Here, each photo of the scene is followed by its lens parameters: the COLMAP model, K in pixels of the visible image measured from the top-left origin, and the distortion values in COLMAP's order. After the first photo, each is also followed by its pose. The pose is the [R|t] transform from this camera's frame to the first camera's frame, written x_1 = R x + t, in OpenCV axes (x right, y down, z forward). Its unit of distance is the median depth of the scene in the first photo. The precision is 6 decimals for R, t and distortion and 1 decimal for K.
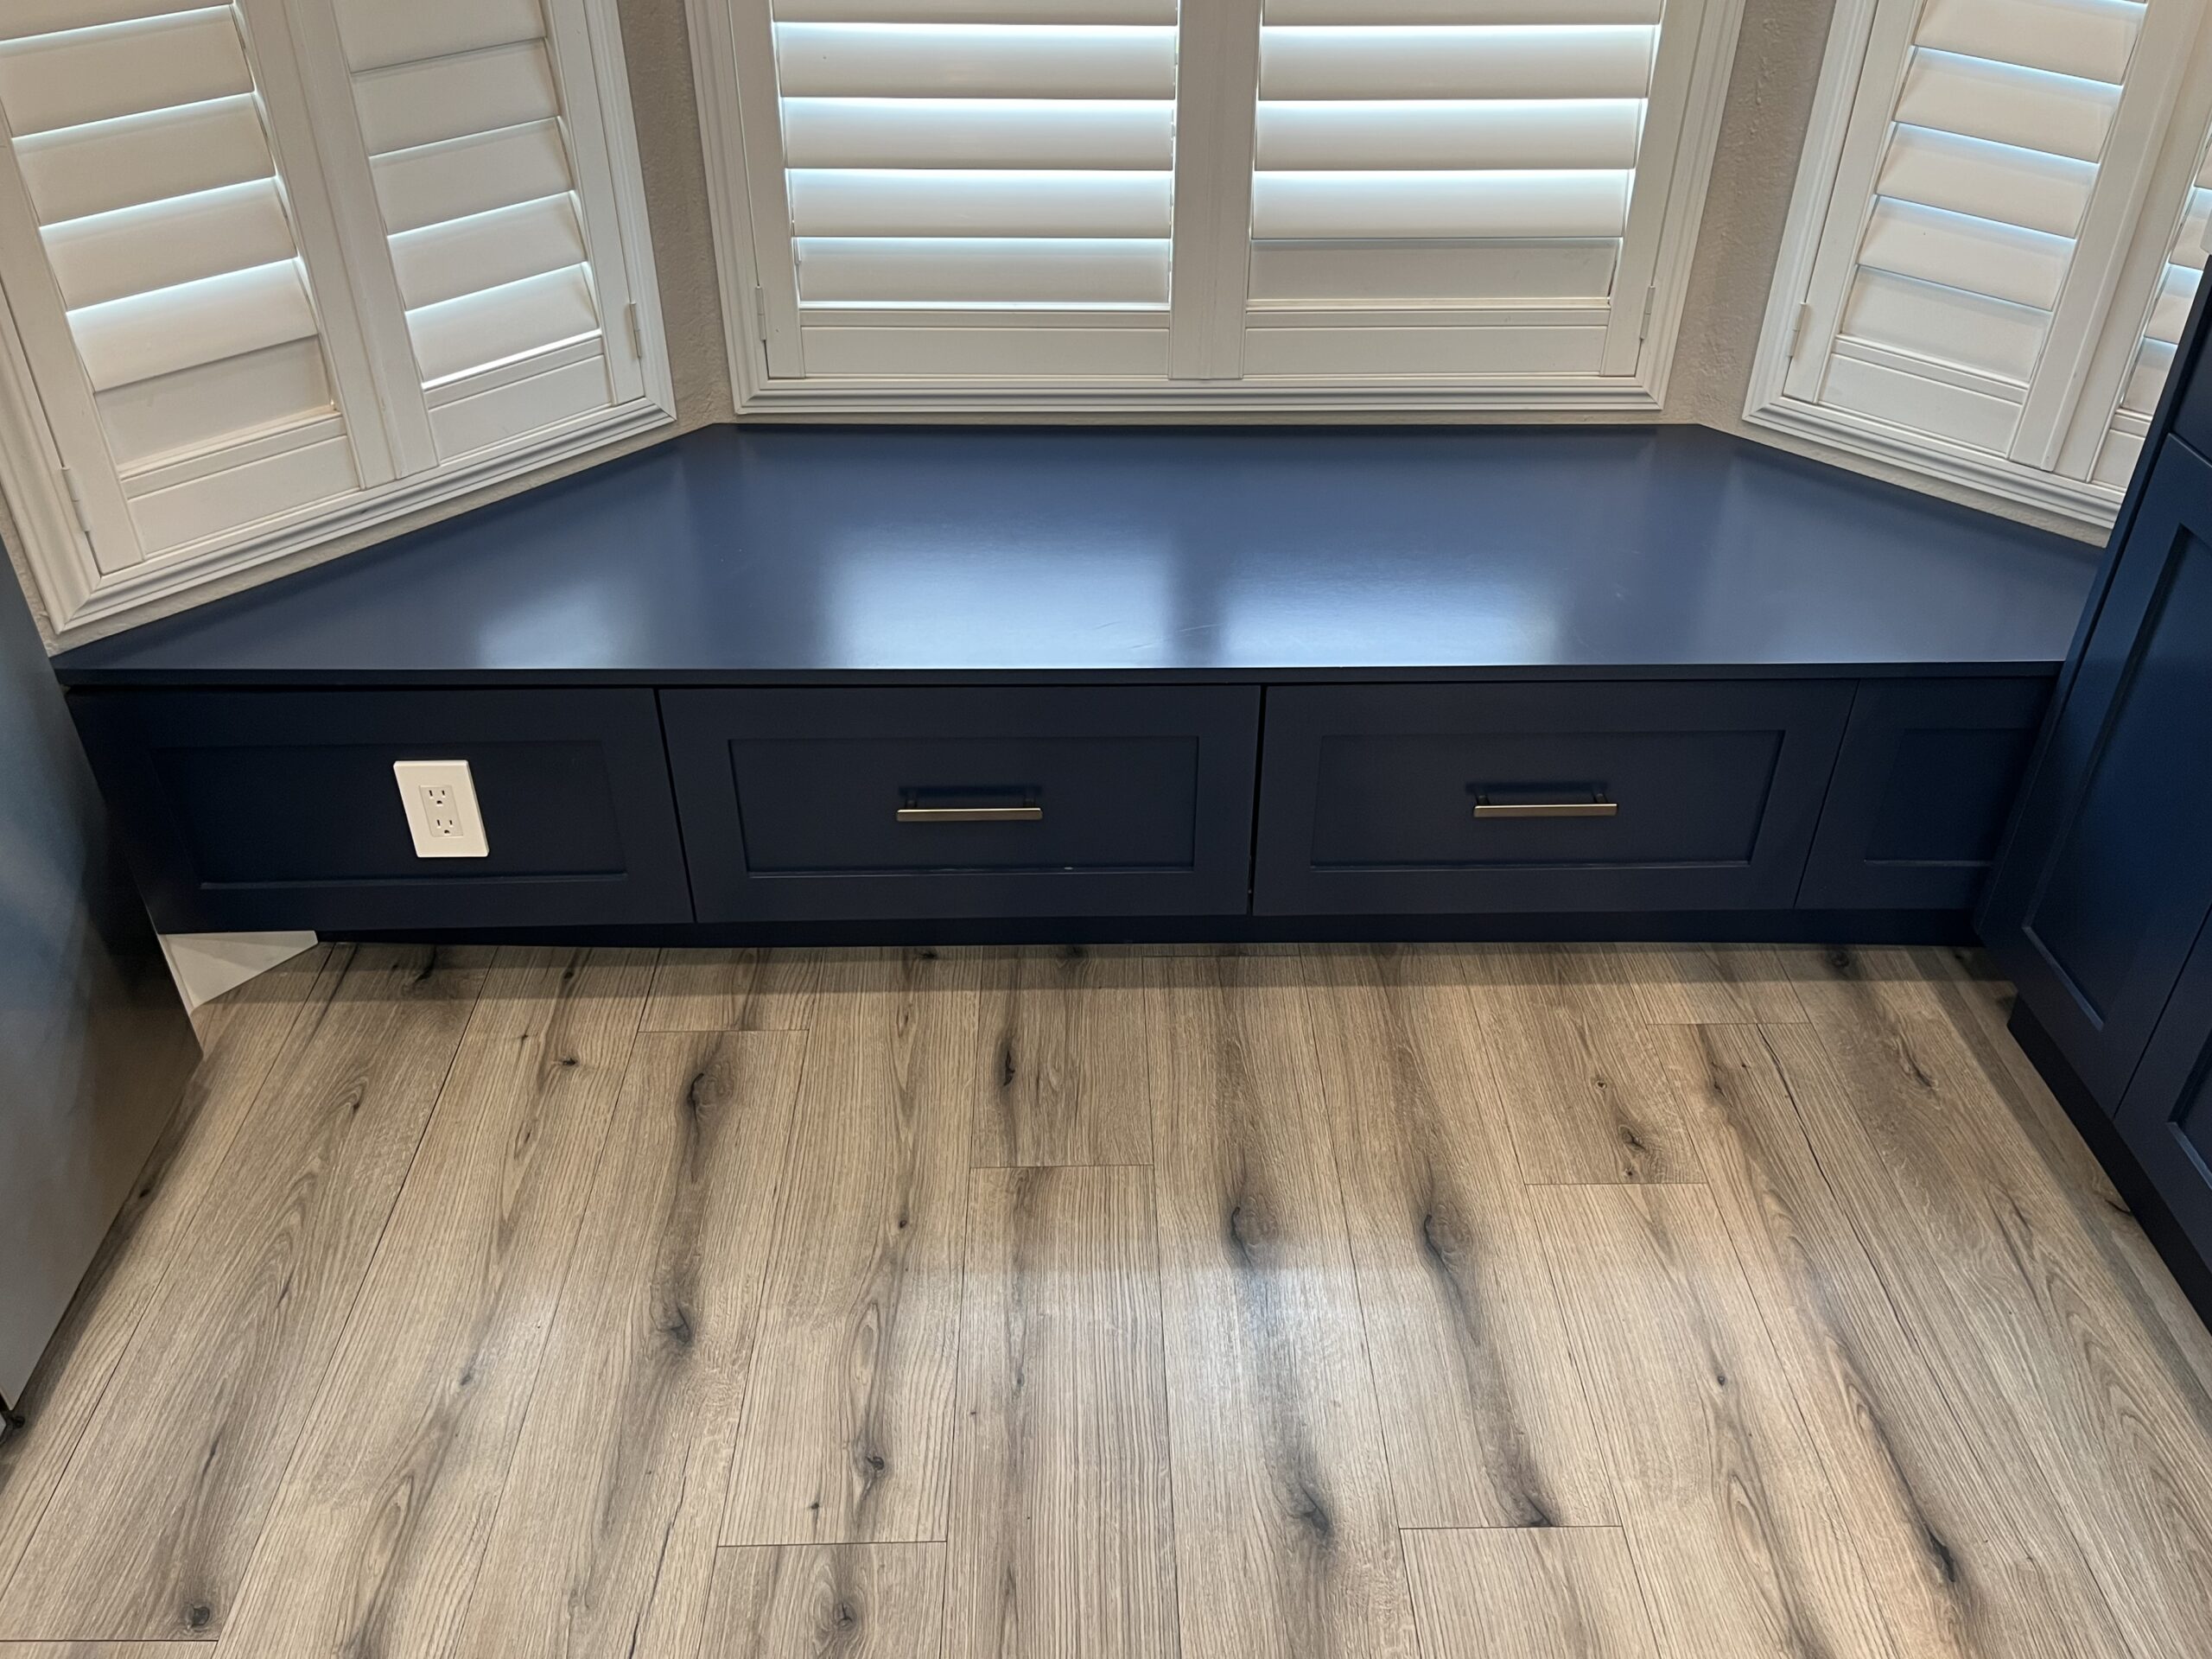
lens RADIAL K [[1772.4, 0, 1120.6], [0, 1772.4, 818.2], [0, 0, 1]] dist [0.057176, -0.076397]
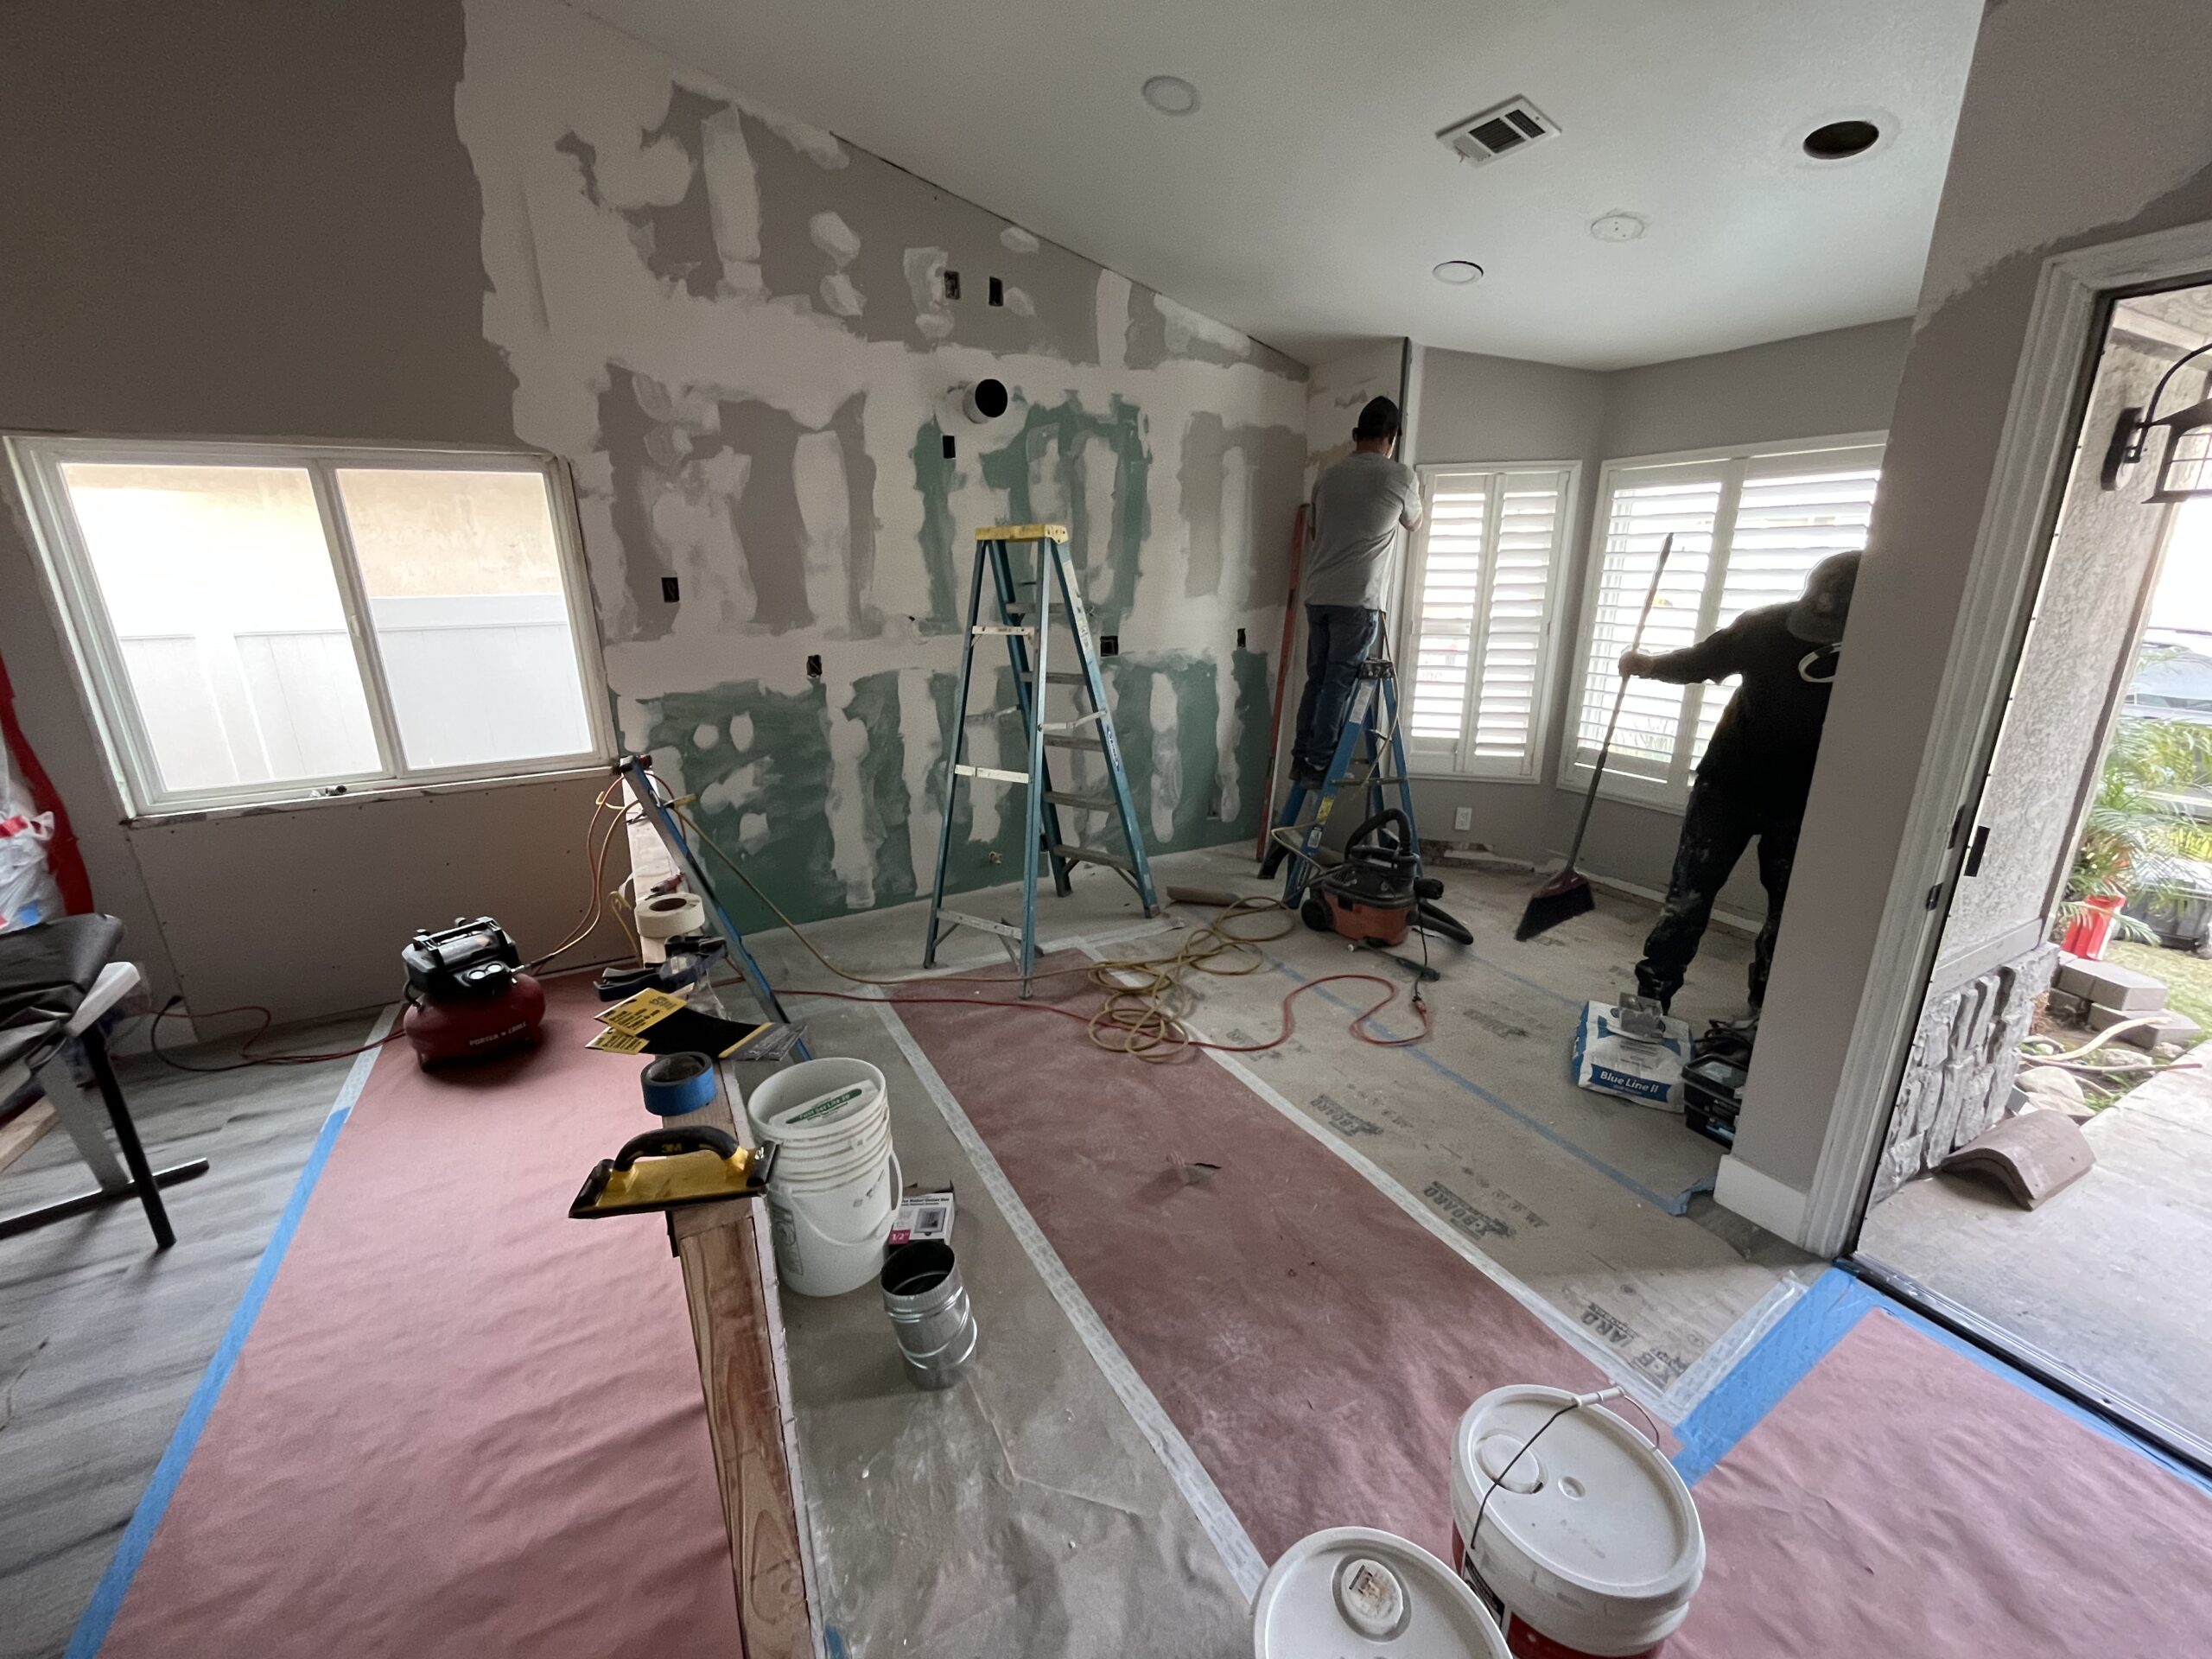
lens RADIAL K [[897.1, 0, 1106.9], [0, 897.1, 834.6], [0, 0, 1]] dist [-0.004033, 0.000444]
pose [[0.449631, 0.236776, -0.861260, 1.274129], [-0.505831, 0.862208, -0.027039, 0.501507], [0.736184, 0.447810, 0.507444, -0.846826]]
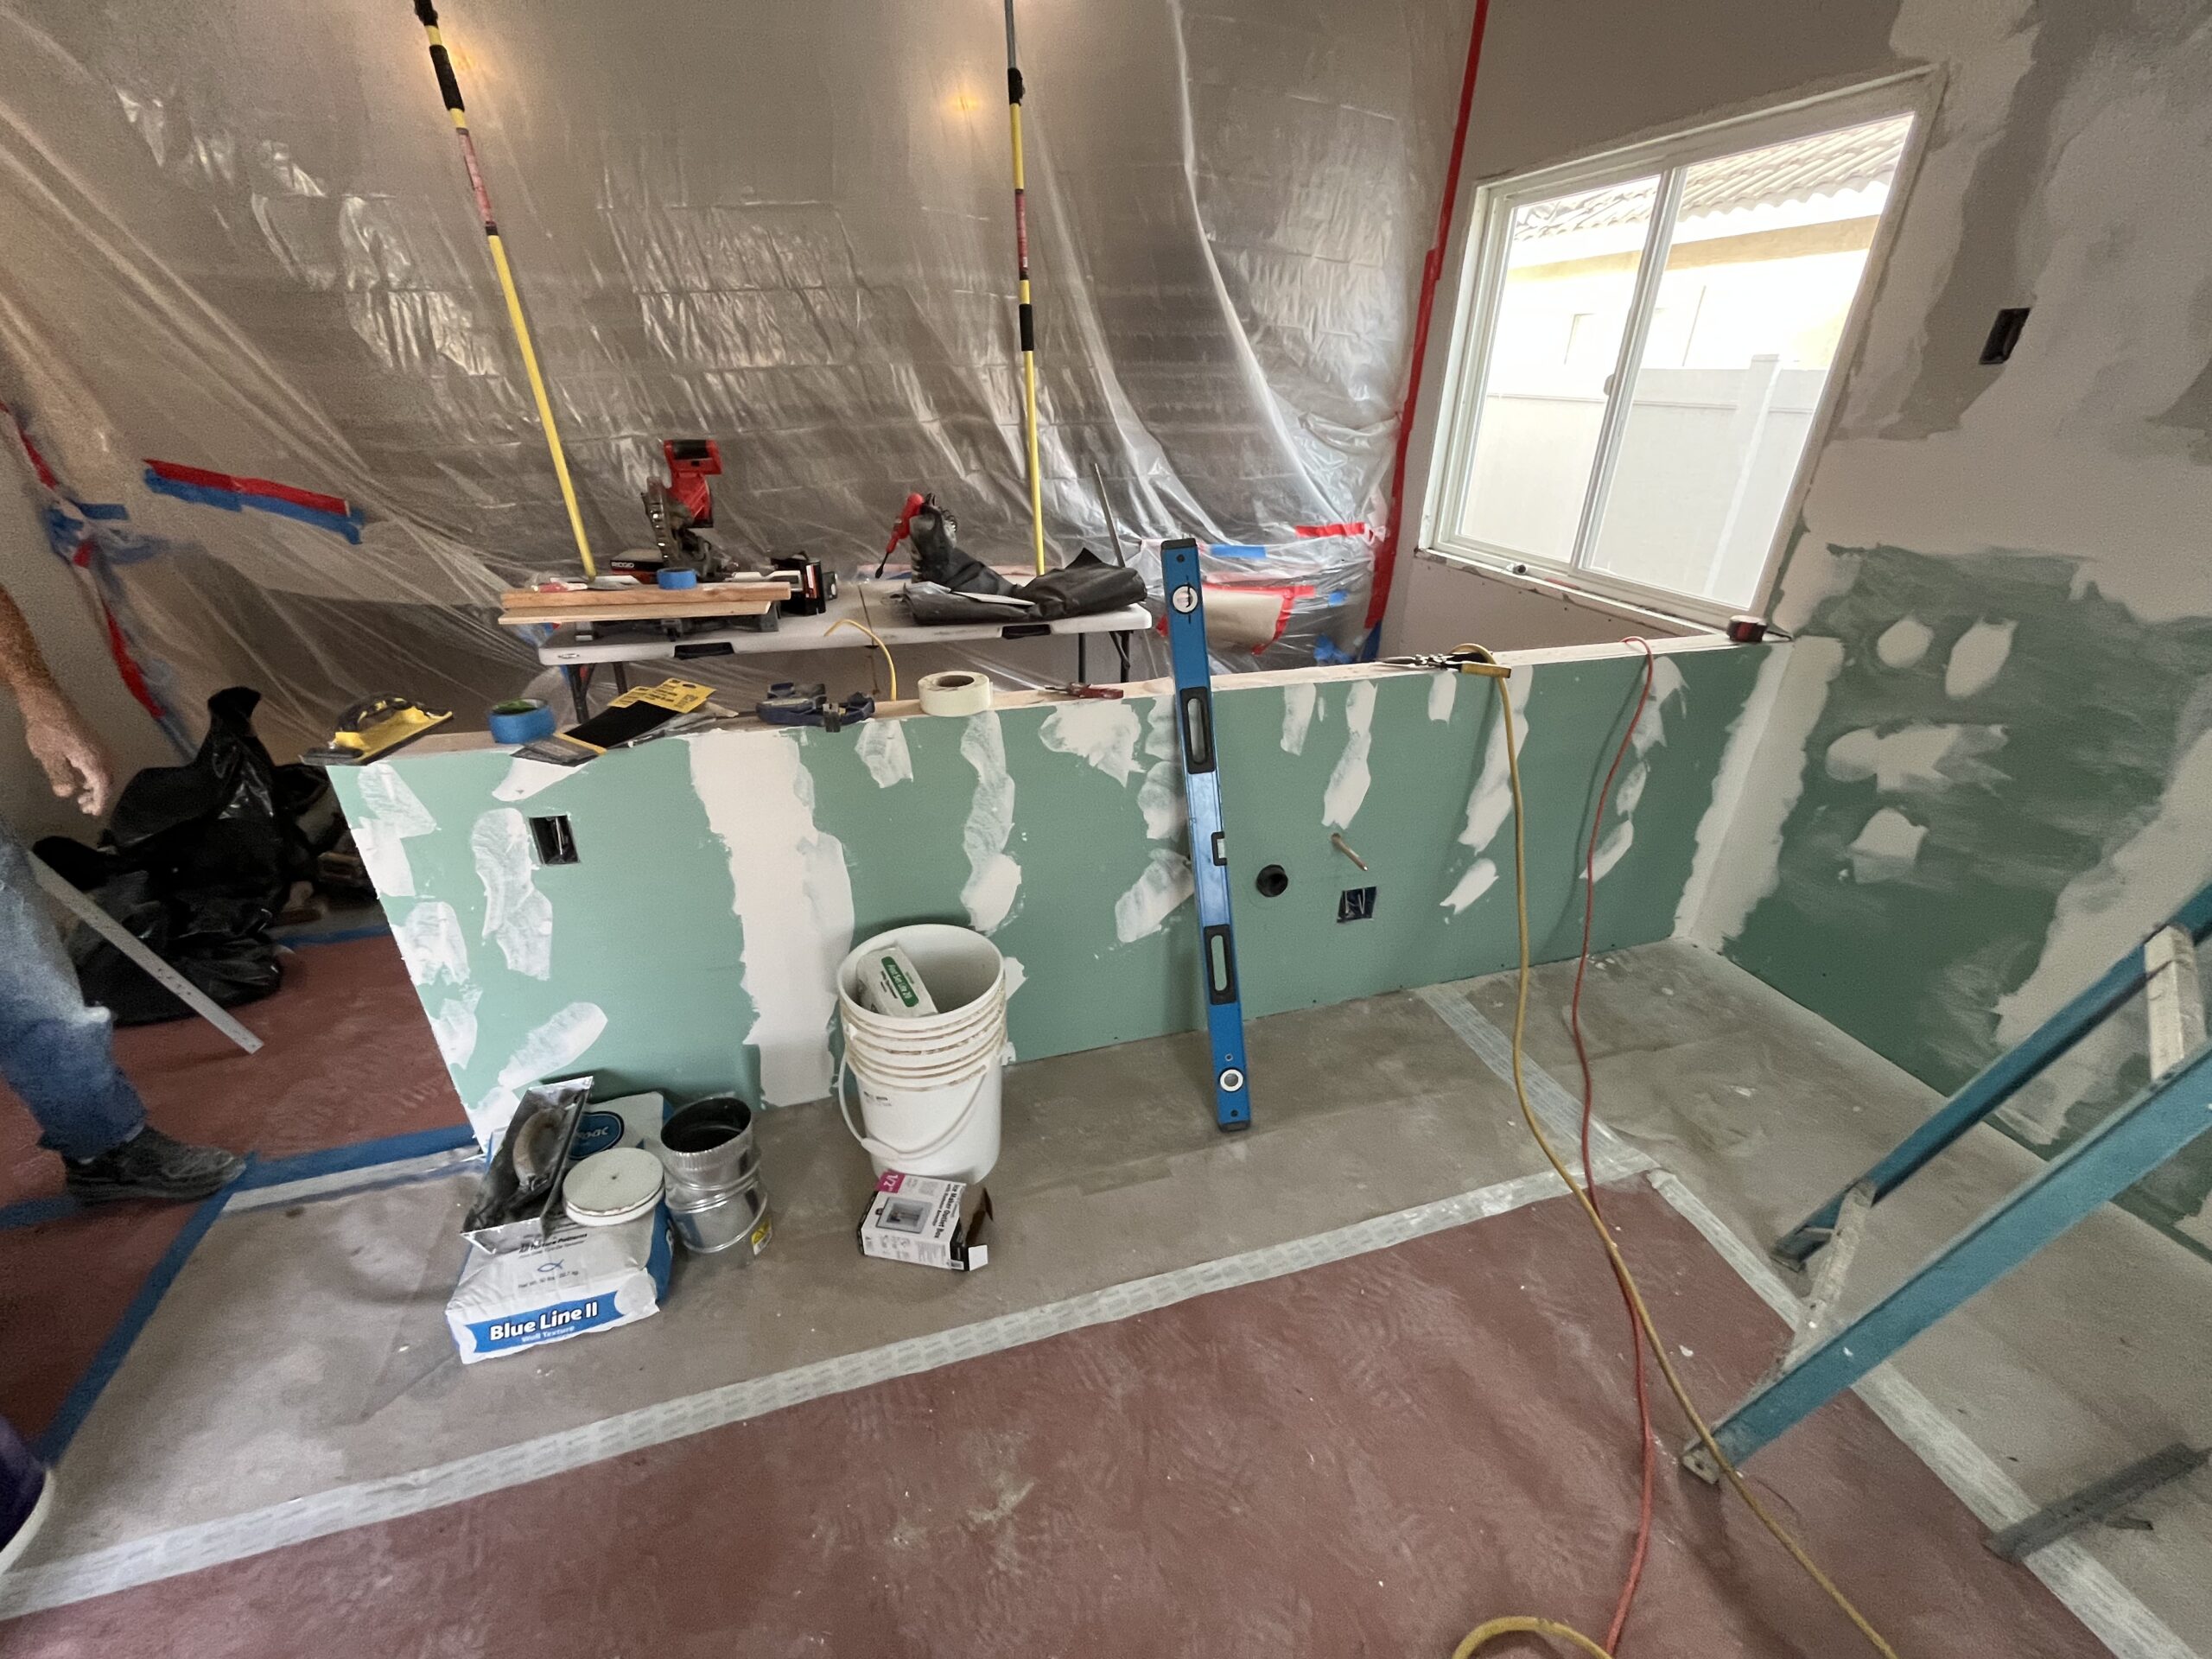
lens RADIAL K [[897.1, 0, 1098.4], [0, 897.1, 829.7], [0, 0, 1]] dist [-0.004033, 0.000444]
pose [[-0.966680, 0.088489, -0.240207, 0.311297], [-0.173237, 0.464697, 0.868358, 0.078660], [0.188464, 0.881037, -0.433884, -0.140597]]
